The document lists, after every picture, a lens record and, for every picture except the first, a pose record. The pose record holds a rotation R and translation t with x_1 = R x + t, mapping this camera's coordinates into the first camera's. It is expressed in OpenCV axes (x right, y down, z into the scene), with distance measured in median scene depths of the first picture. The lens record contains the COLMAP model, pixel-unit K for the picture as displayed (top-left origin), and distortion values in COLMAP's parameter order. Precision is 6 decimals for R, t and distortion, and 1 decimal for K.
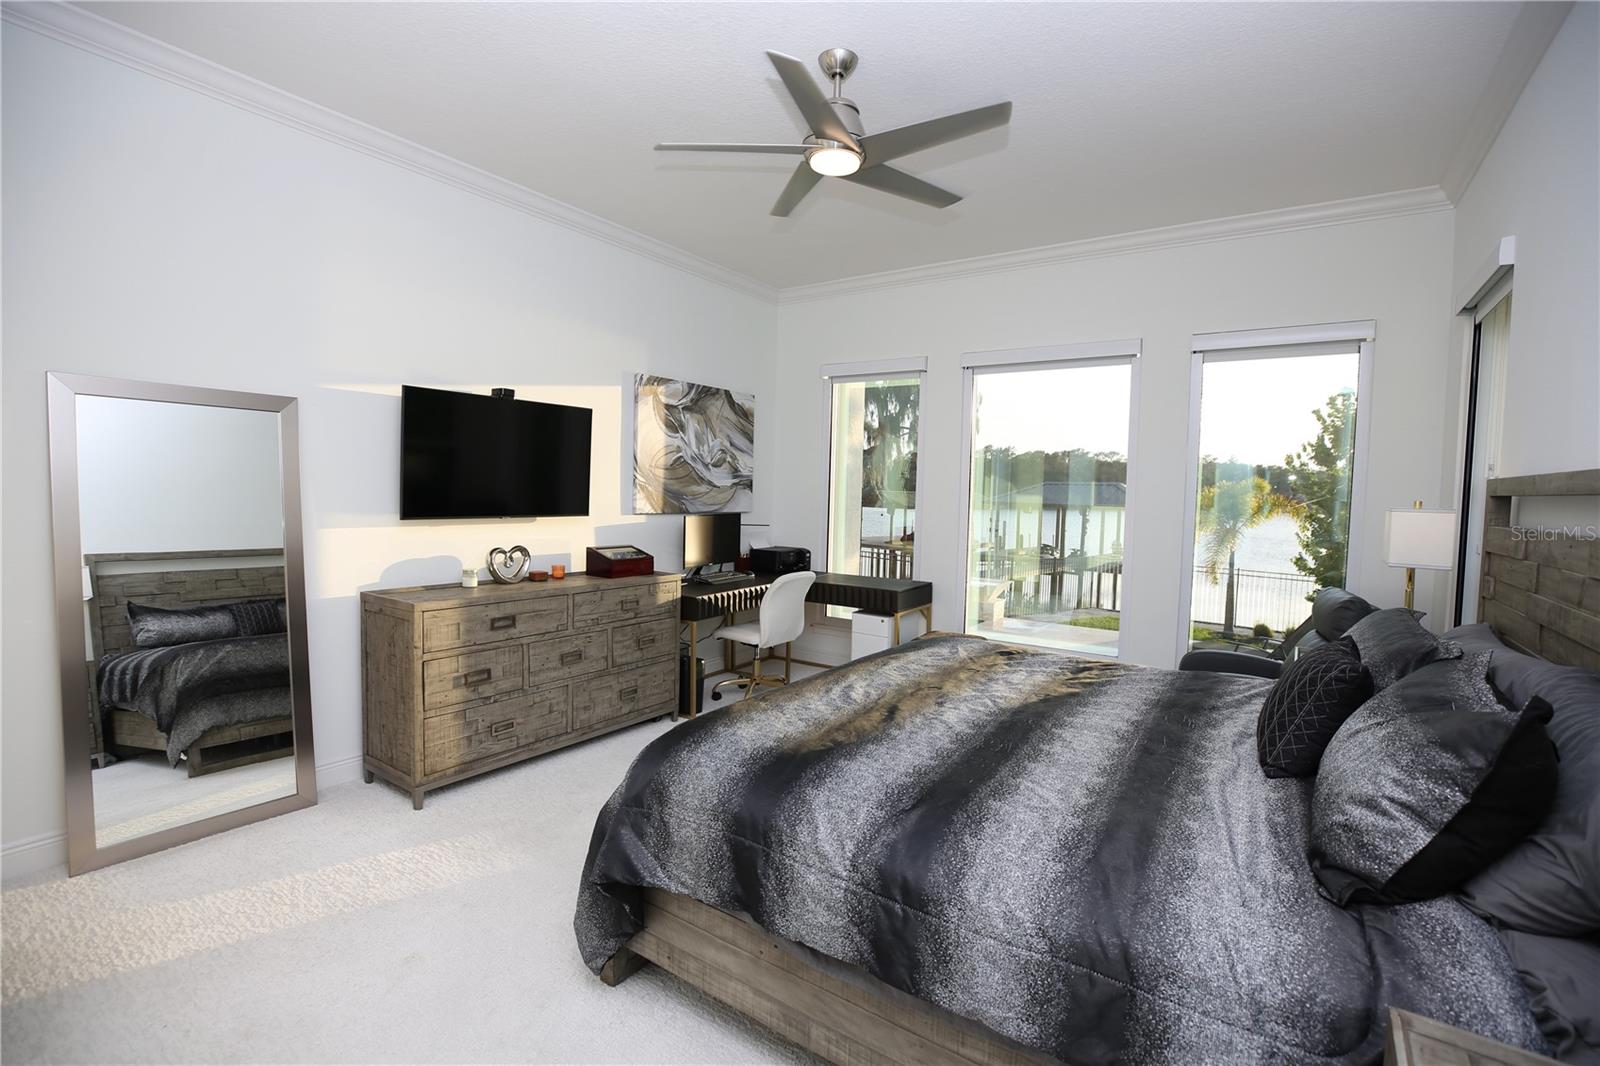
lens RADIAL K [[727.1, 0, 800.6], [0, 727.1, 528.9], [0, 0, 1]] dist [-0.039076, 0.011107]
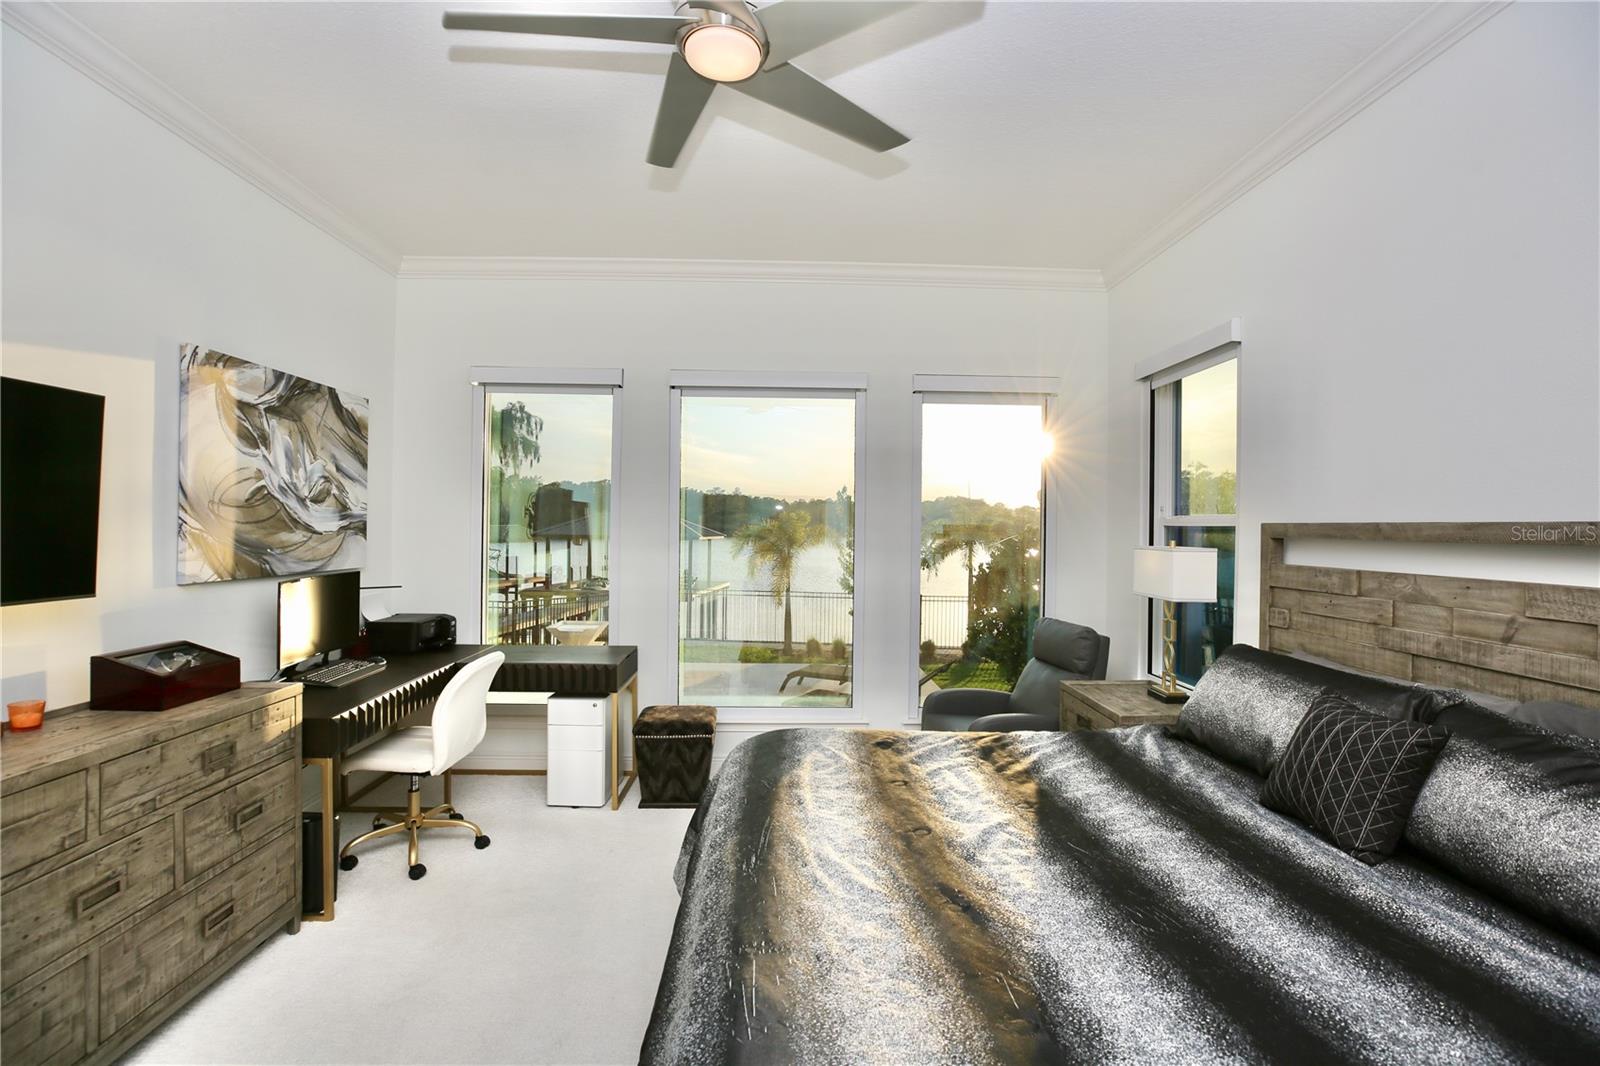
lens RADIAL K [[727.1, 0, 800.6], [0, 727.1, 528.9], [0, 0, 1]] dist [-0.039076, 0.011107]
pose [[0.808230, -0.015410, 0.588665, -0.163032], [0.040262, 0.998764, -0.029134, -0.028700], [-0.587489, 0.047248, 0.807852, 0.252965]]
